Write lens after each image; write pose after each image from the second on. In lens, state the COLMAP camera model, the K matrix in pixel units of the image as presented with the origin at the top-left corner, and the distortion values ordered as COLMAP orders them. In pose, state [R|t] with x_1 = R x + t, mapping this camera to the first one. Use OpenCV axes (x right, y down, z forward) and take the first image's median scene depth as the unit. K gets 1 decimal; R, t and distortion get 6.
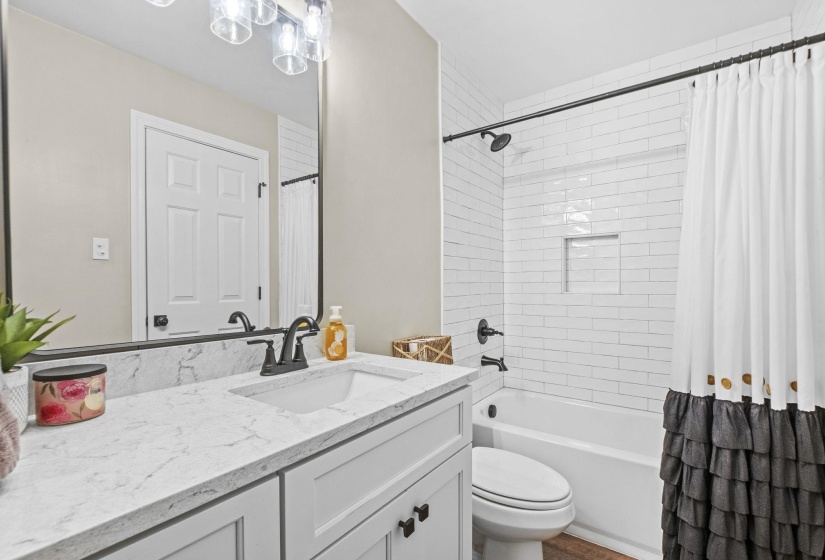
lens RADIAL K [[367.1, 0, 411.7], [0, 367.1, 284.5], [0, 0, 1]] dist [-0.001733, -0.001205]
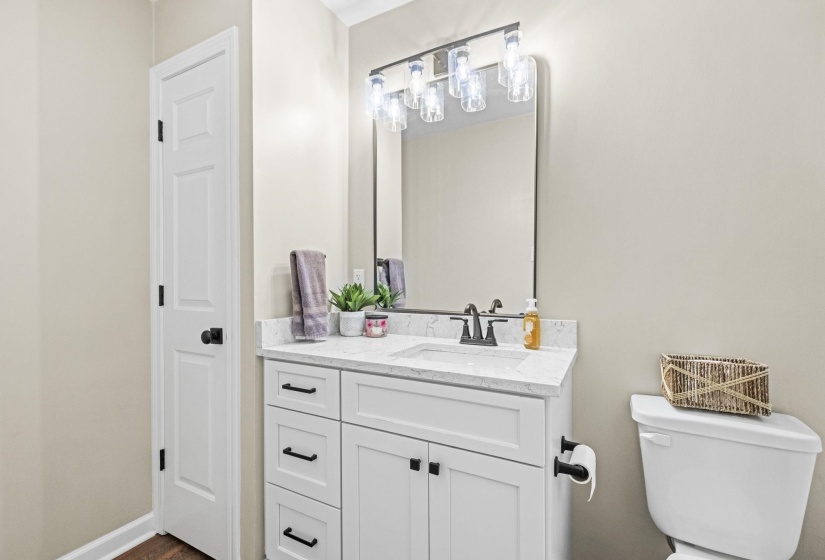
lens RADIAL K [[367.1, 0, 412.4], [0, 367.1, 280.6], [0, 0, 1]] dist [-0.001733, -0.001205]
pose [[0.136725, 0.002773, -0.990605, 0.989927], [0.007509, 0.999964, 0.003835, -0.000808], [0.990581, -0.007962, 0.136699, 0.626164]]
